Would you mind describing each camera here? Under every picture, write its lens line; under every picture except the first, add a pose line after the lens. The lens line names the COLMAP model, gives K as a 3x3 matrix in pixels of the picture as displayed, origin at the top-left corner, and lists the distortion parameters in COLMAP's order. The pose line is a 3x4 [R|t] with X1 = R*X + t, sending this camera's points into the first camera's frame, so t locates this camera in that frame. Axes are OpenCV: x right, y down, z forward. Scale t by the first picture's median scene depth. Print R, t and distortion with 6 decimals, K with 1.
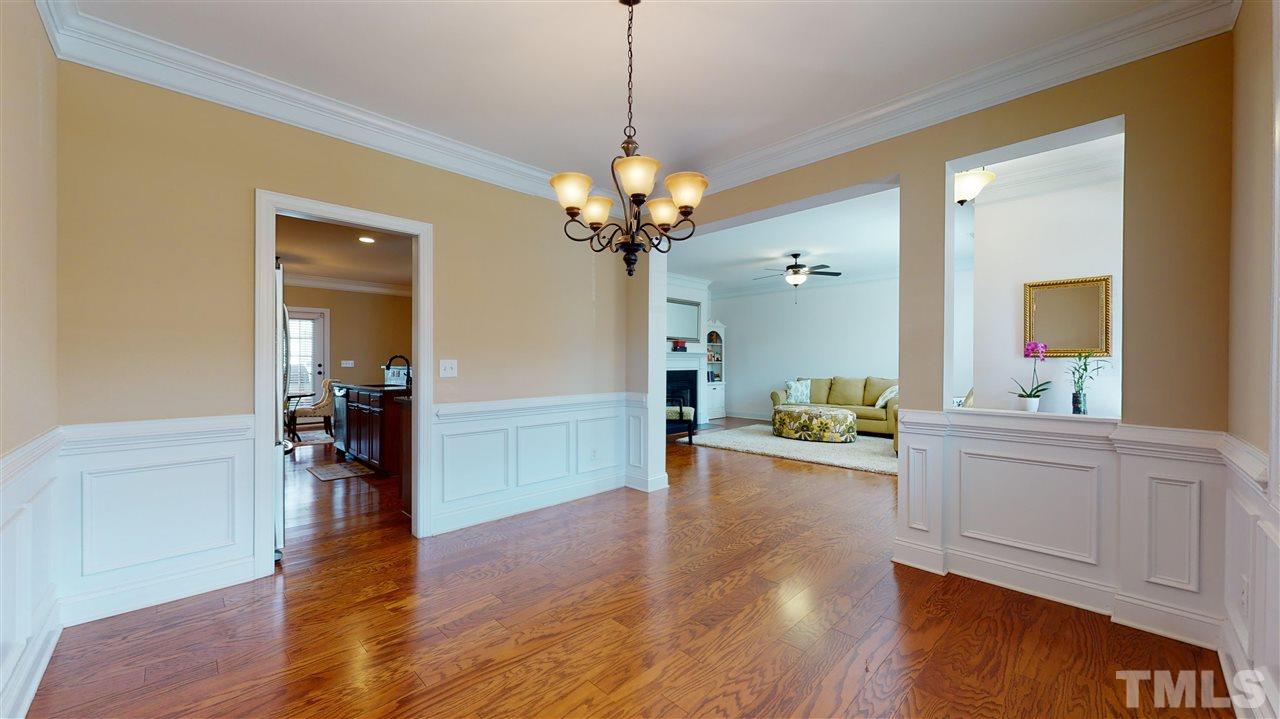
lens RADIAL K [[468.6, 0, 638.1], [0, 468.6, 361.2], [0, 0, 1]] dist [0.000116, 0.000456]
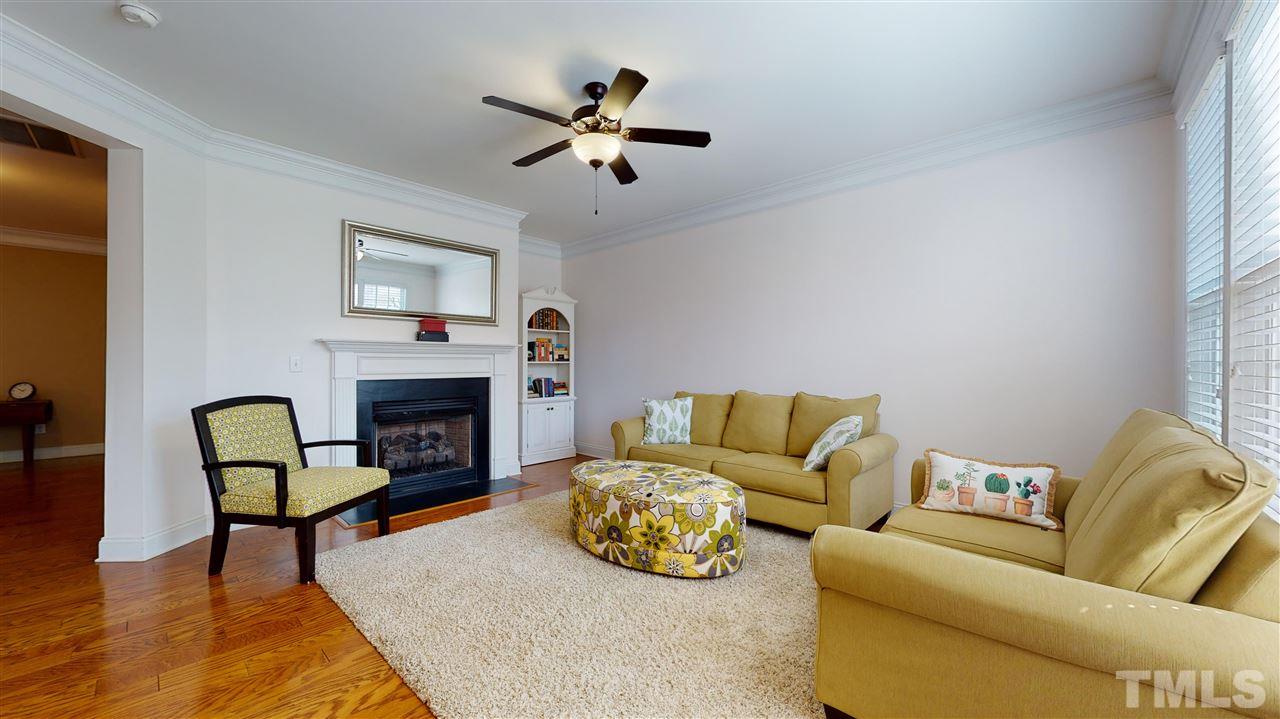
lens RADIAL K [[468.6, 0, 638.1], [0, 468.6, 361.2], [0, 0, 1]] dist [0.000116, 0.000456]
pose [[0.999290, 0.001825, 0.037639, 0.293429], [-0.001838, 0.999998, 0.000324, 0.000421], [-0.037638, -0.000393, 0.999291, 0.498595]]
